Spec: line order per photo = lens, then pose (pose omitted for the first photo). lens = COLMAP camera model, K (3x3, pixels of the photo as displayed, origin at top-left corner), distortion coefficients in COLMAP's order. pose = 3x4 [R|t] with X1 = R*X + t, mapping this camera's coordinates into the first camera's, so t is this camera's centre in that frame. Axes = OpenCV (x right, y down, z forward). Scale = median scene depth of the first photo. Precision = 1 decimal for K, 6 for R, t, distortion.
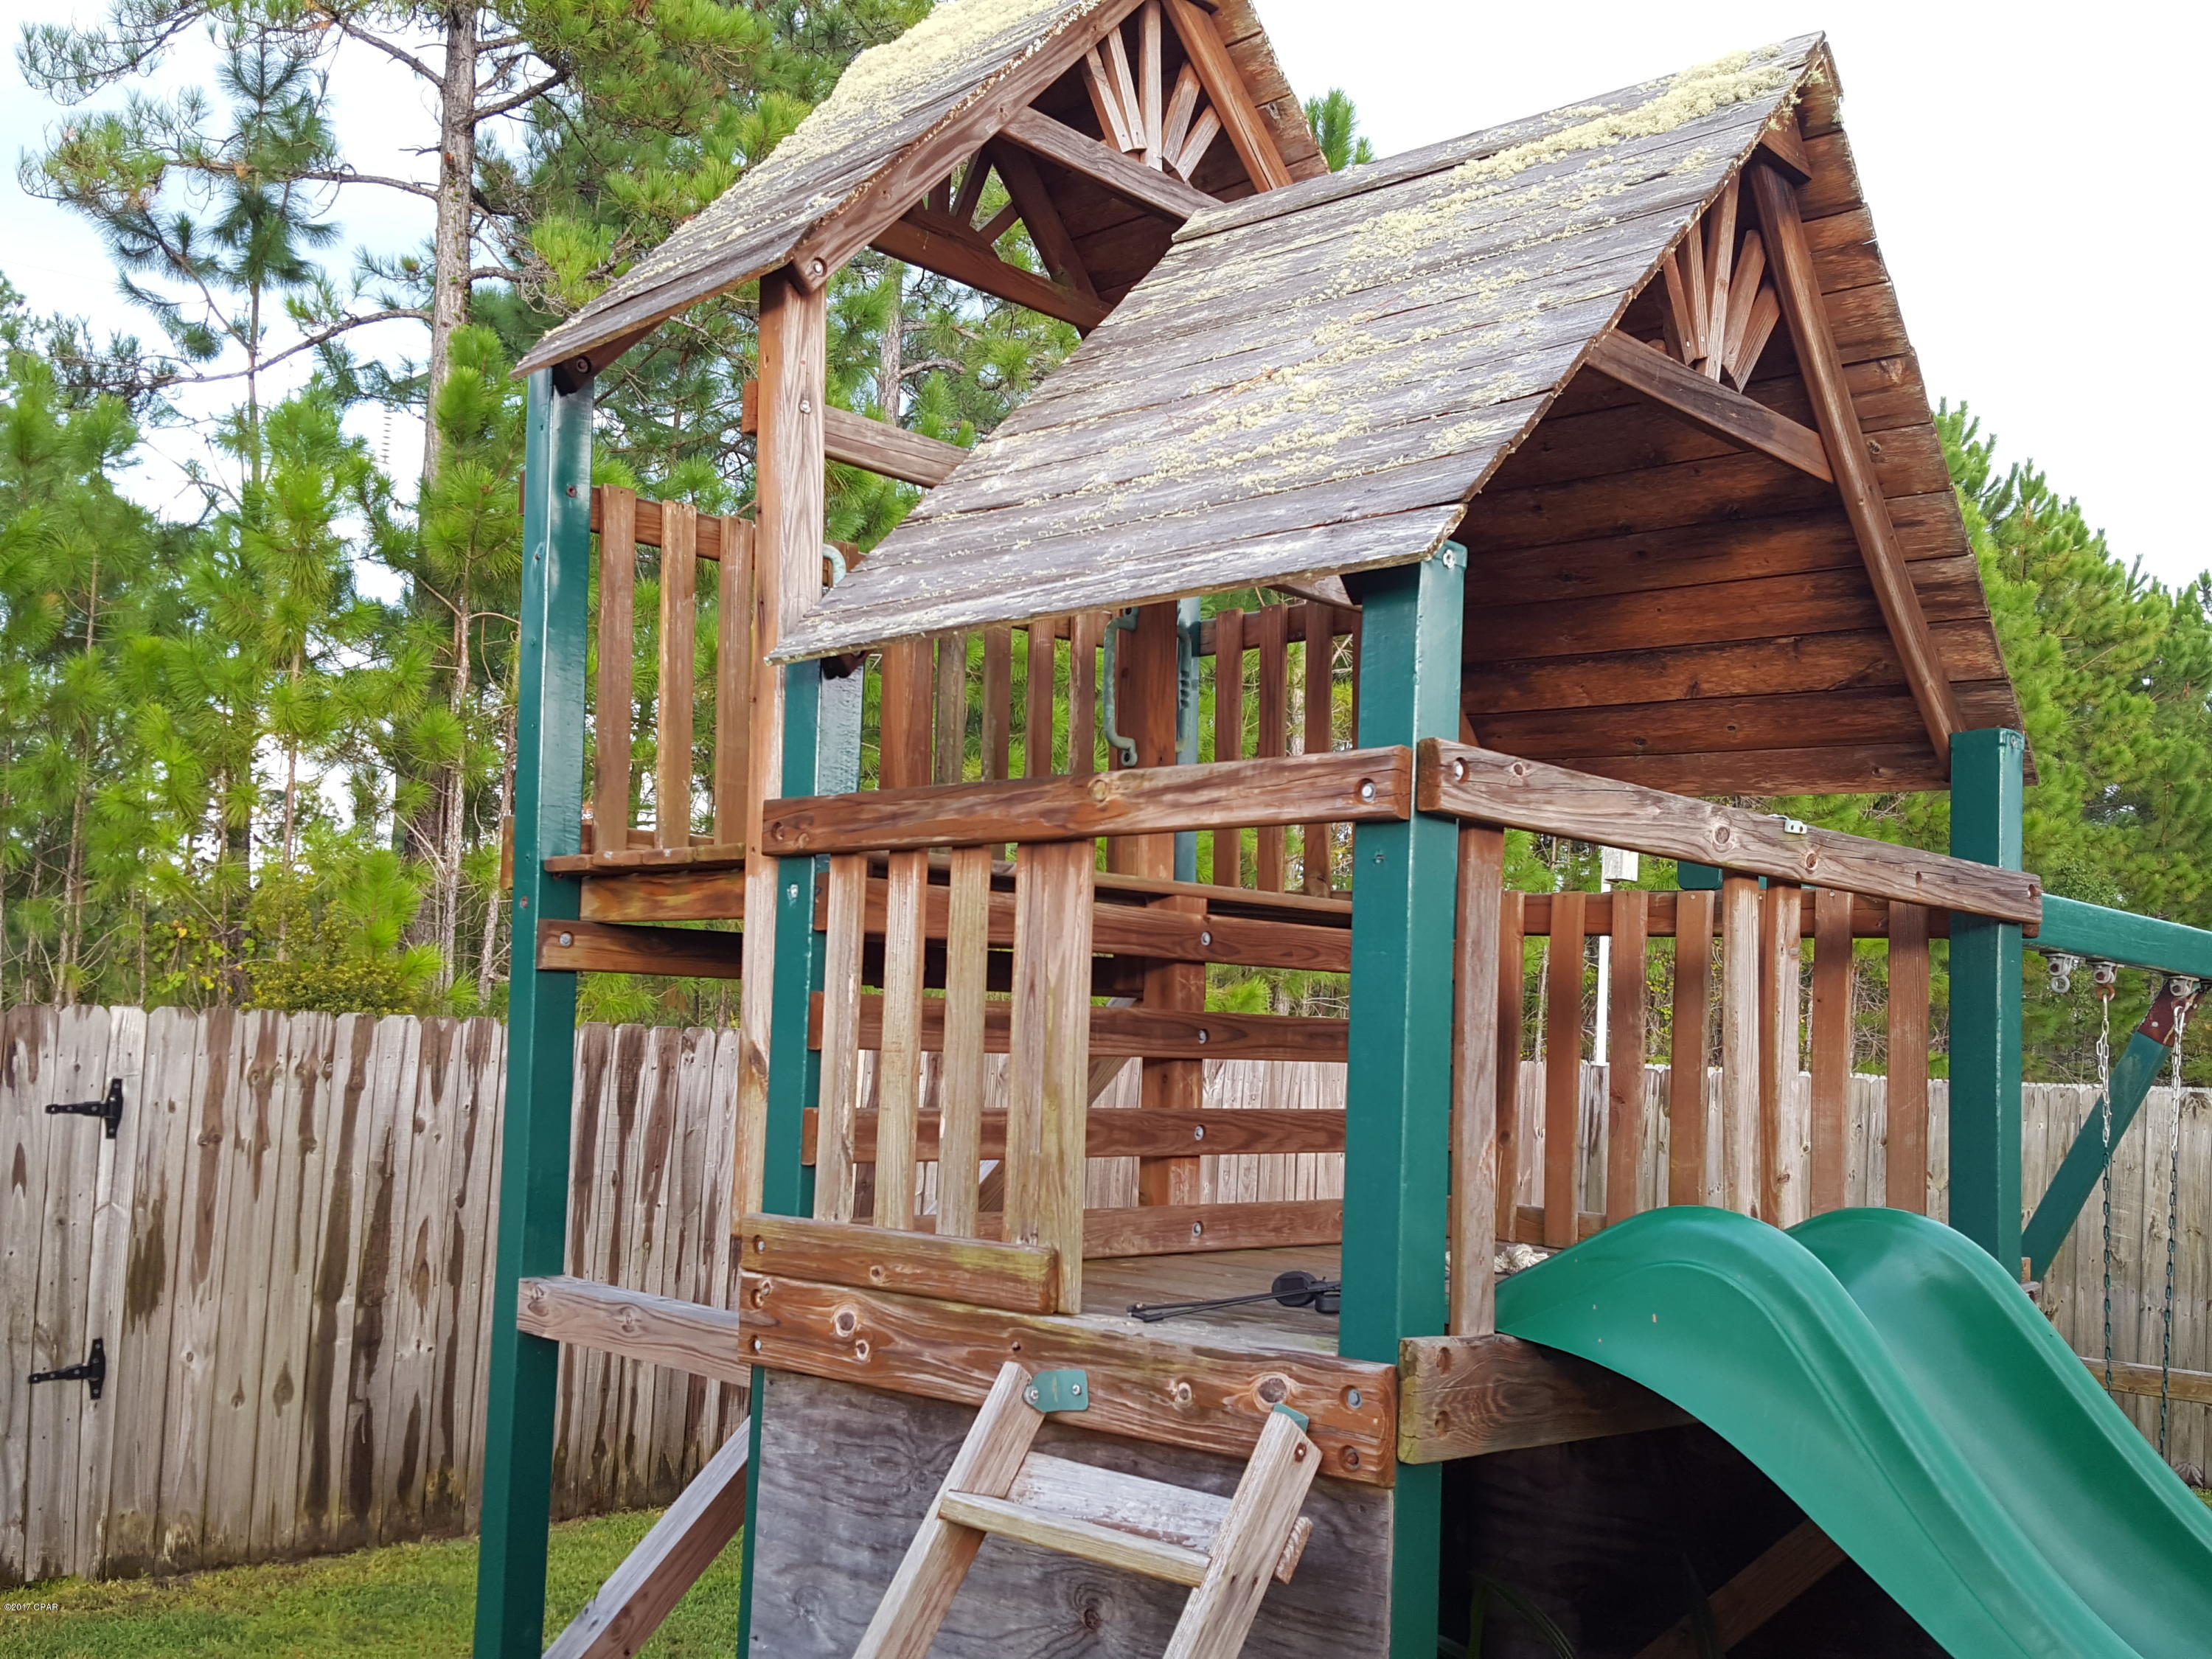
lens RADIAL K [[2161.0, 0, 1091.7], [0, 2161.0, 875.6], [0, 0, 1]] dist [0.170049, -0.296131]
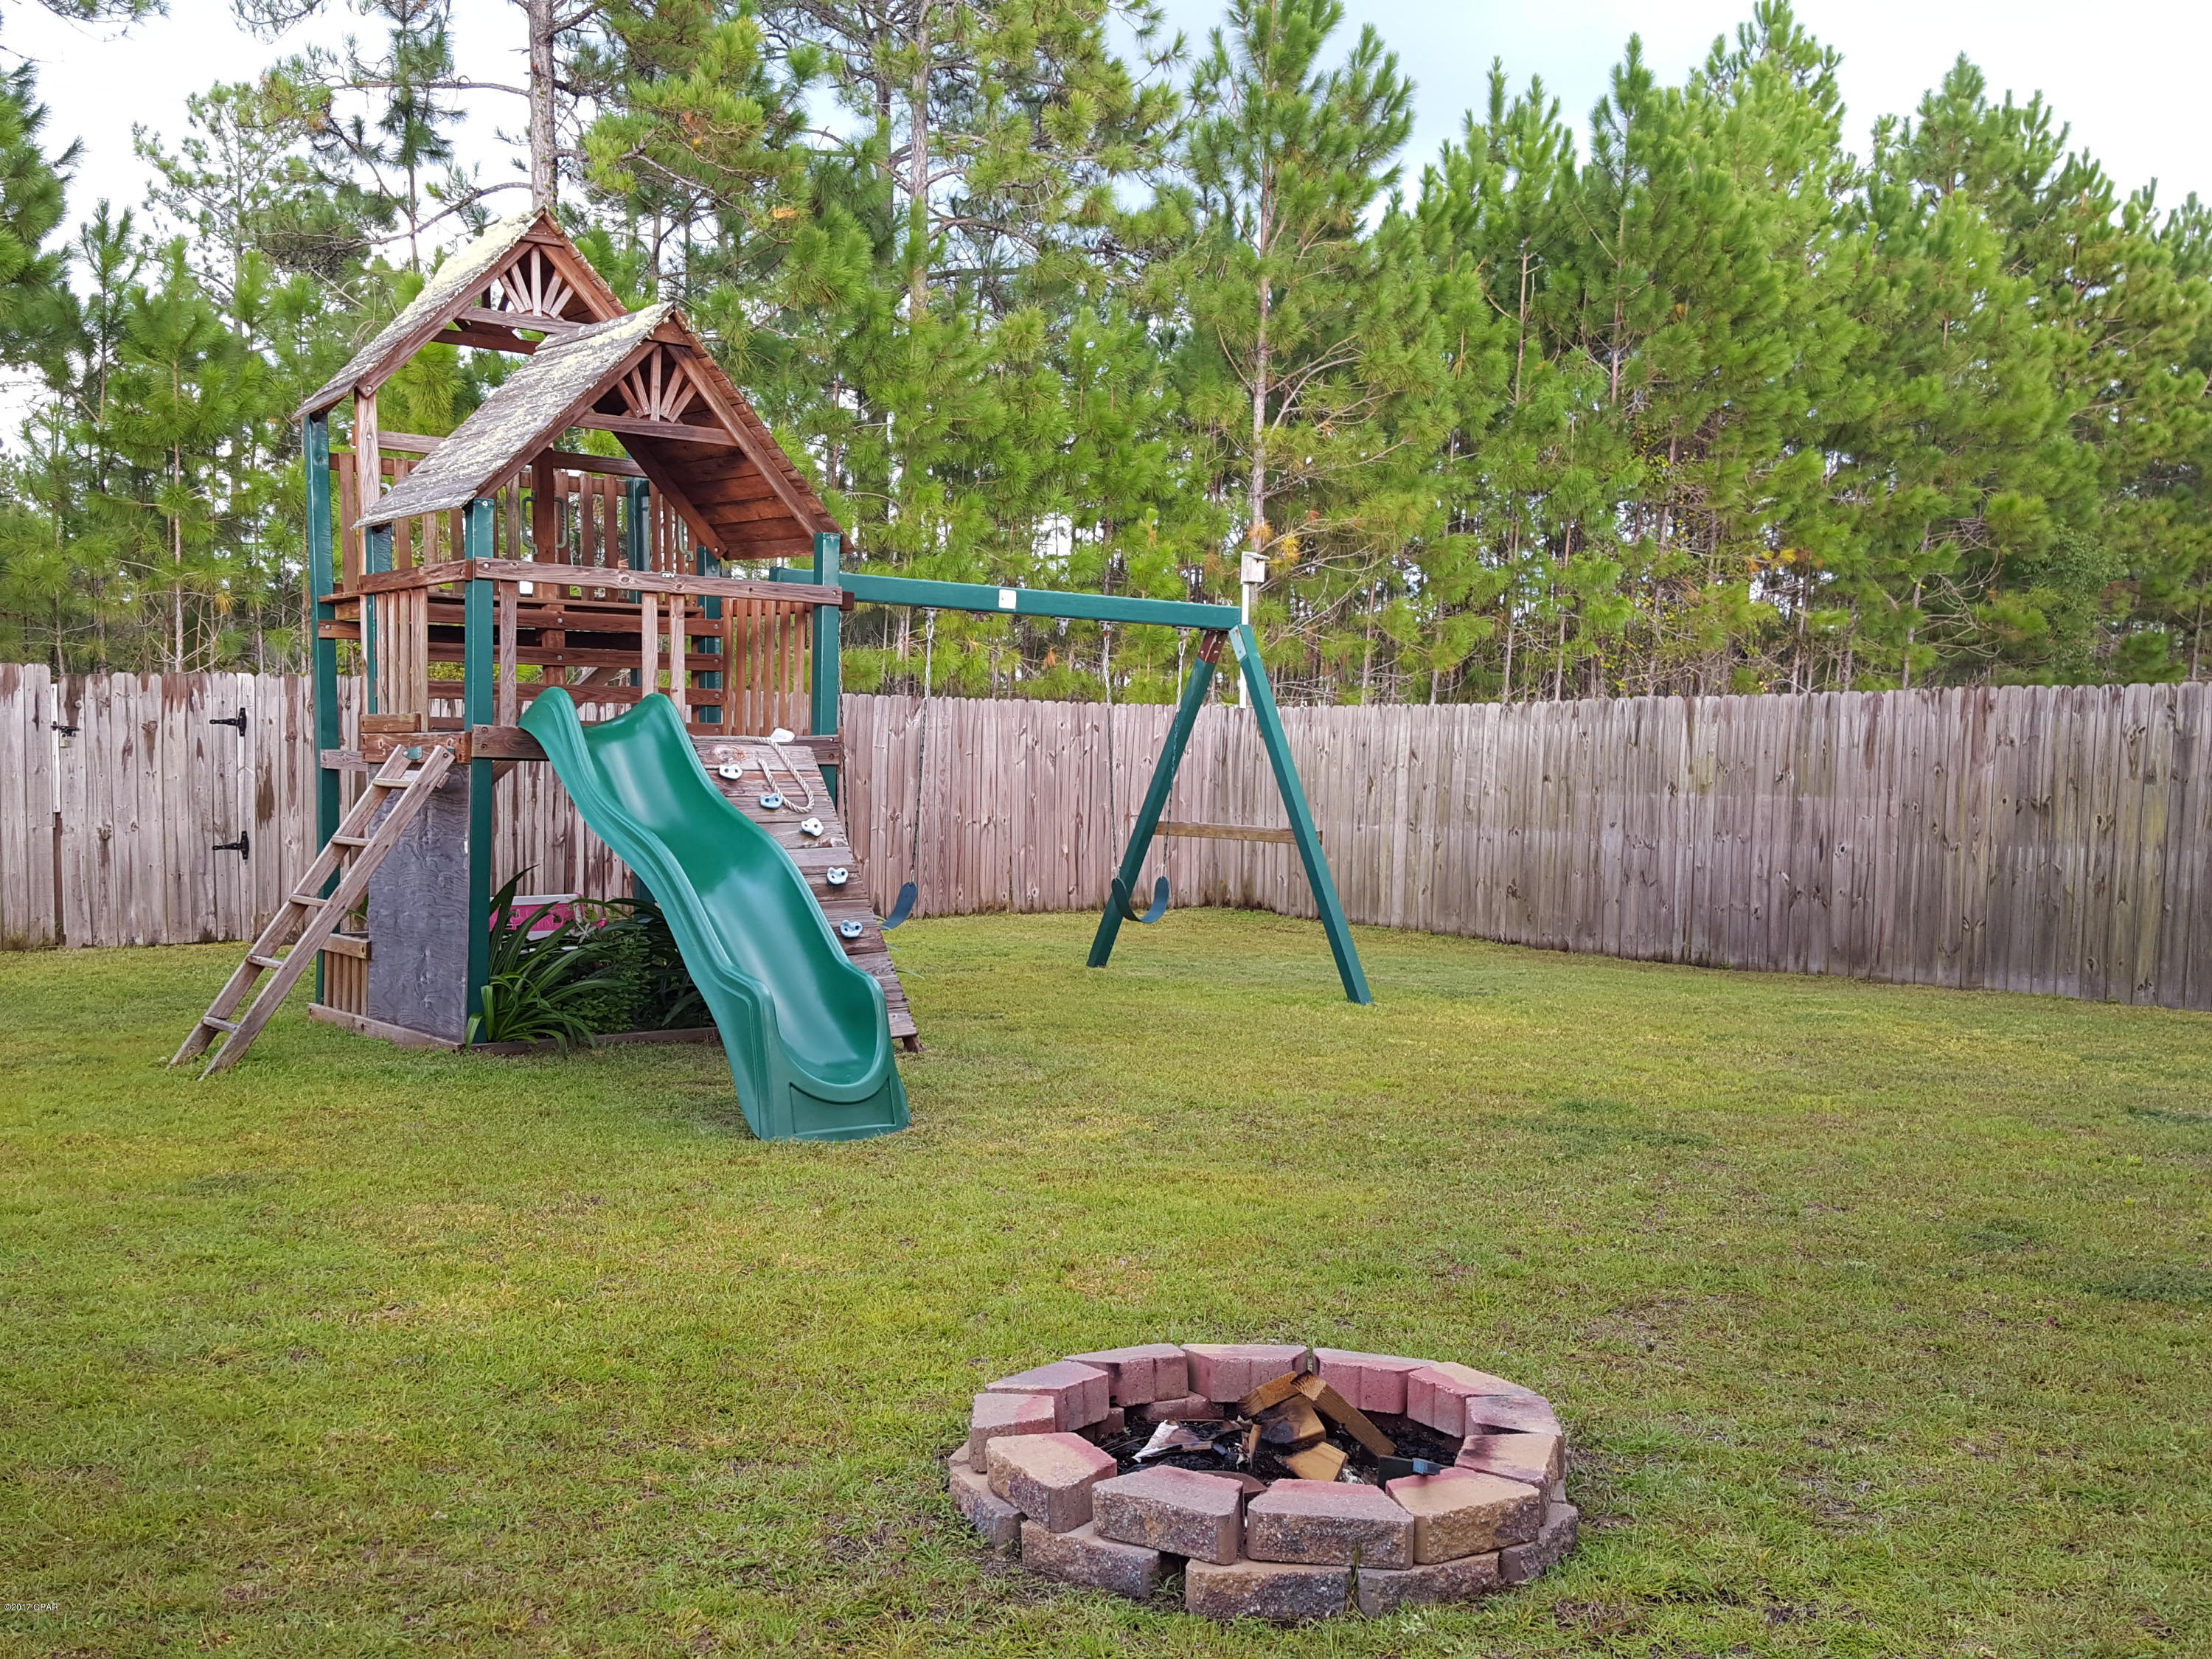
lens RADIAL K [[2143.4, 0, 1049.4], [0, 2143.4, 842.7], [0, 0, 1]] dist [0.193244, -0.380340]
pose [[0.987961, -0.018459, -0.153597, 0.571770], [0.036222, 0.992858, 0.113670, 0.010623], [0.150401, -0.117865, 0.981574, -0.845298]]
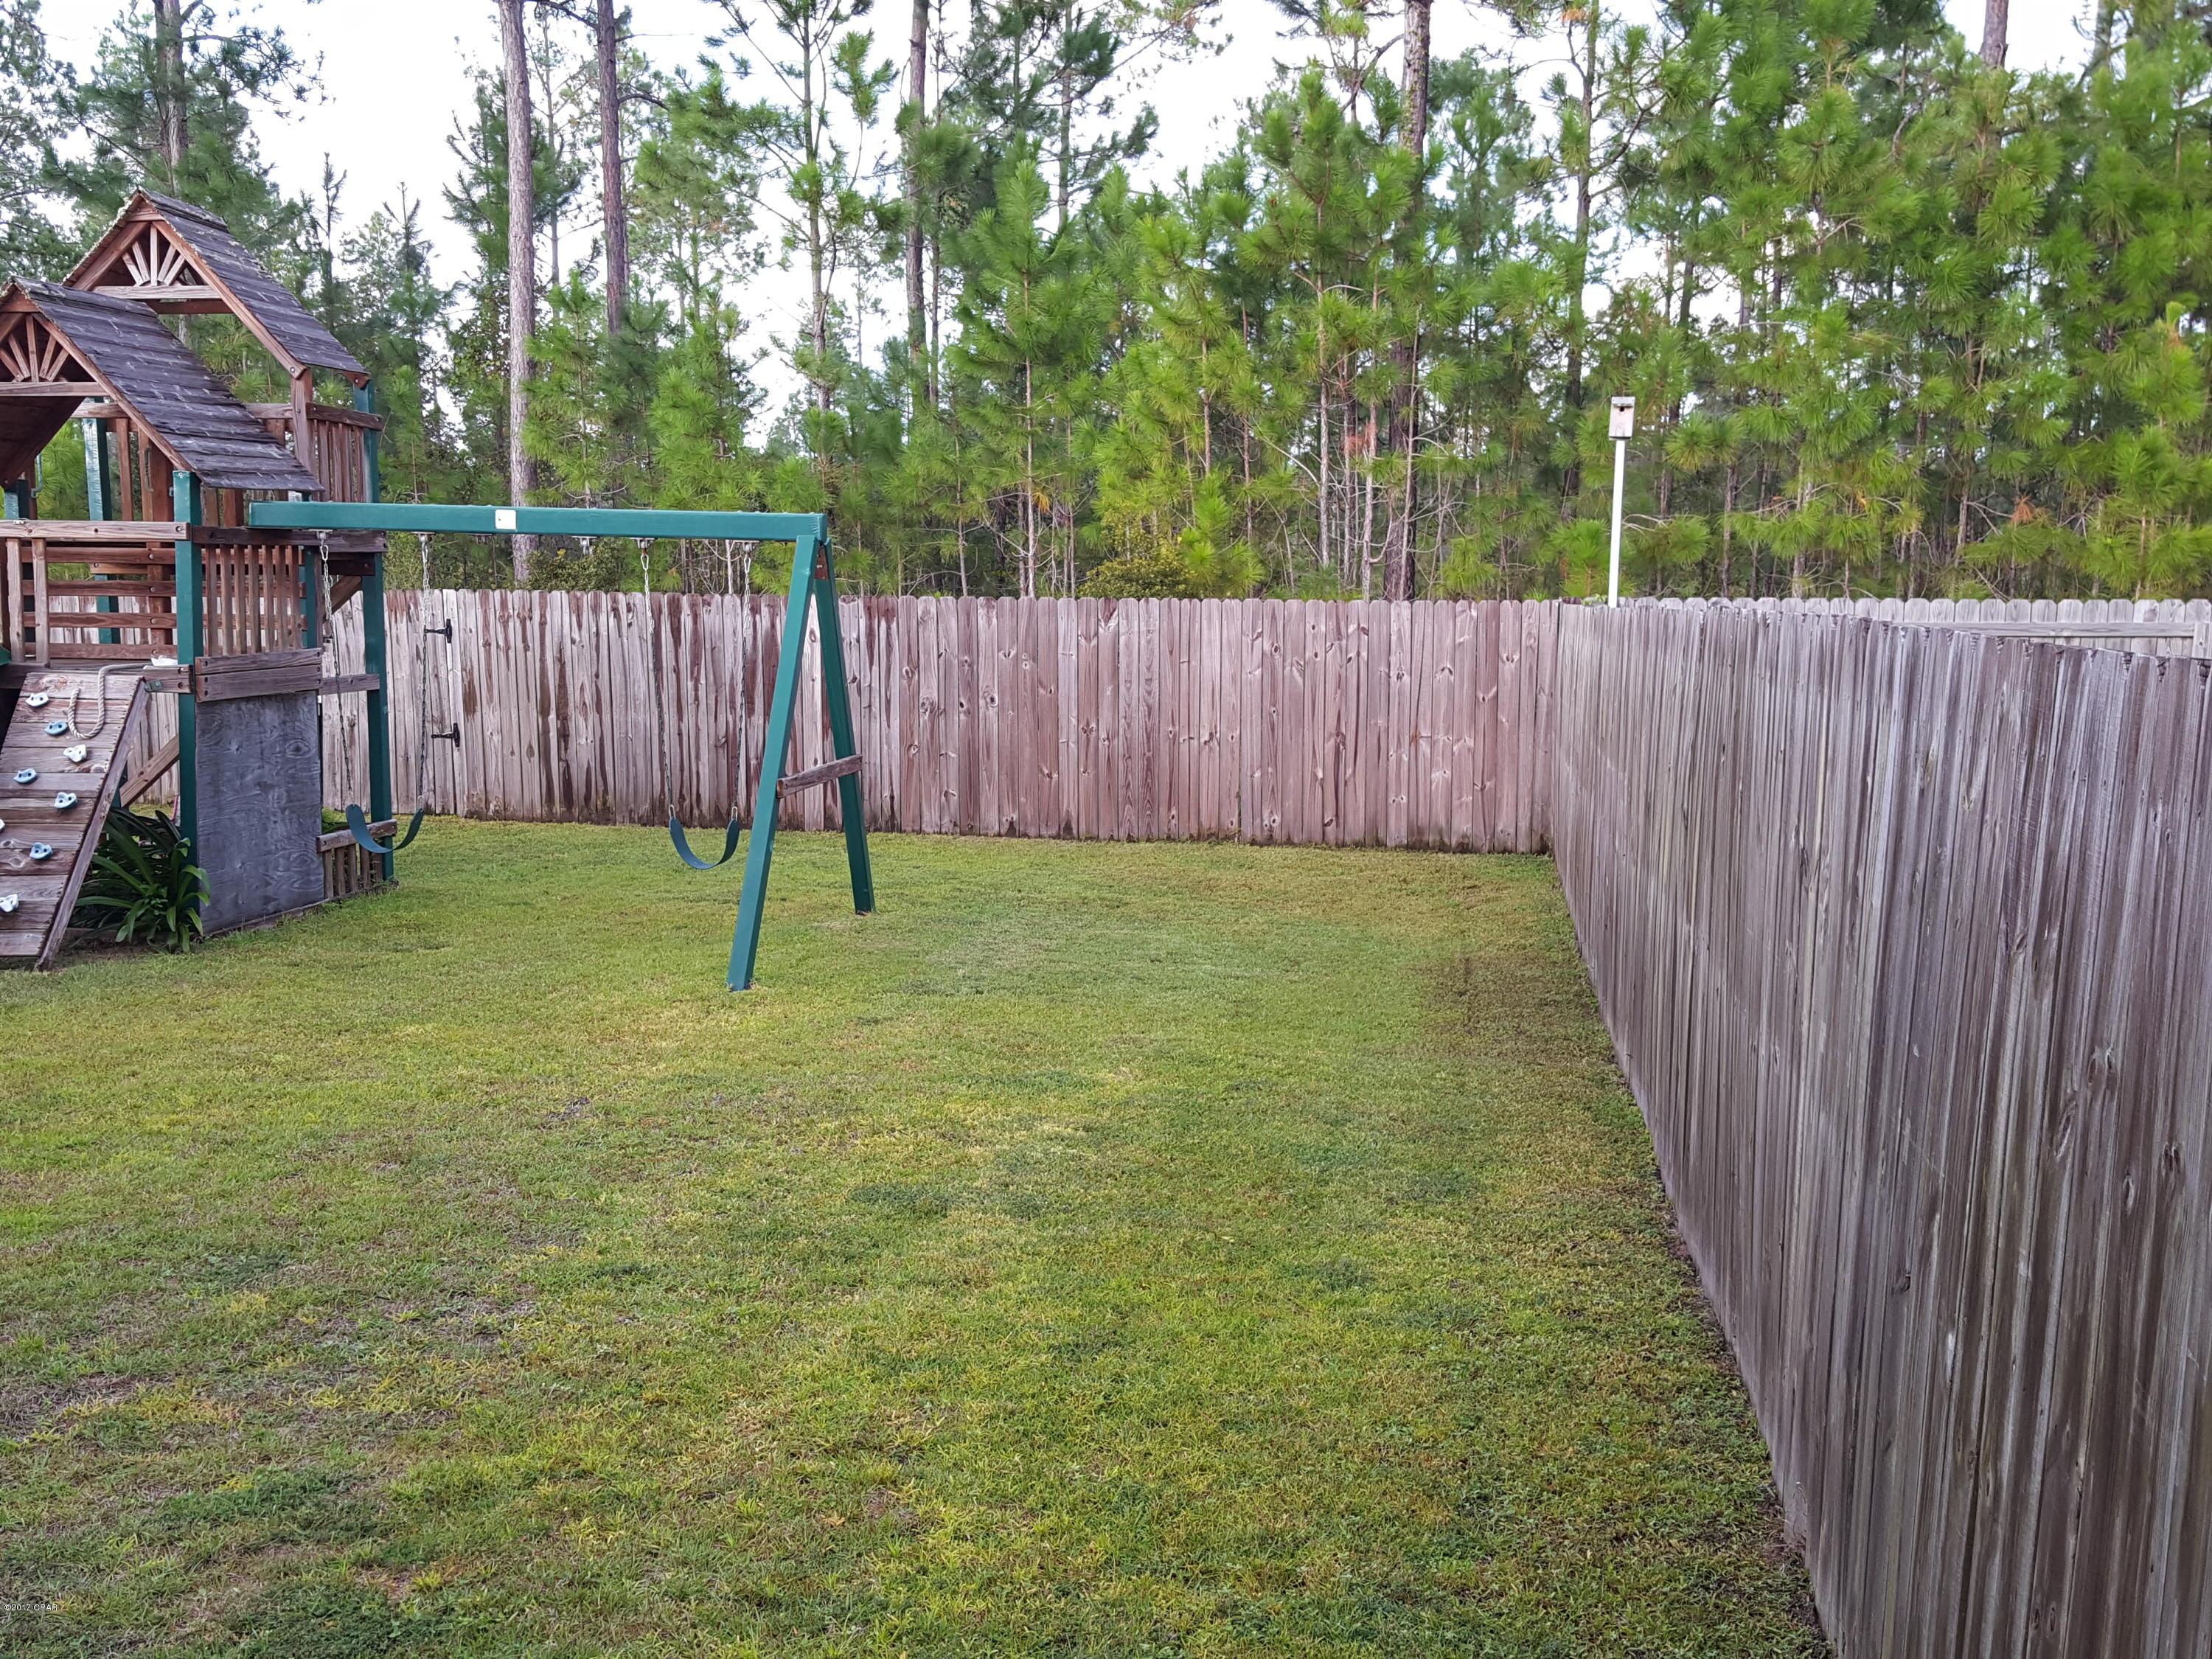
lens RADIAL K [[2177.3, 0, 1077.1], [0, 2177.3, 858.7], [0, 0, 1]] dist [0.111626, -0.201353]
pose [[0.573551, 0.070871, -0.816098, 1.814044], [0.077193, 0.987141, 0.139975, 0.061378], [0.815525, -0.143280, 0.560705, 0.145345]]
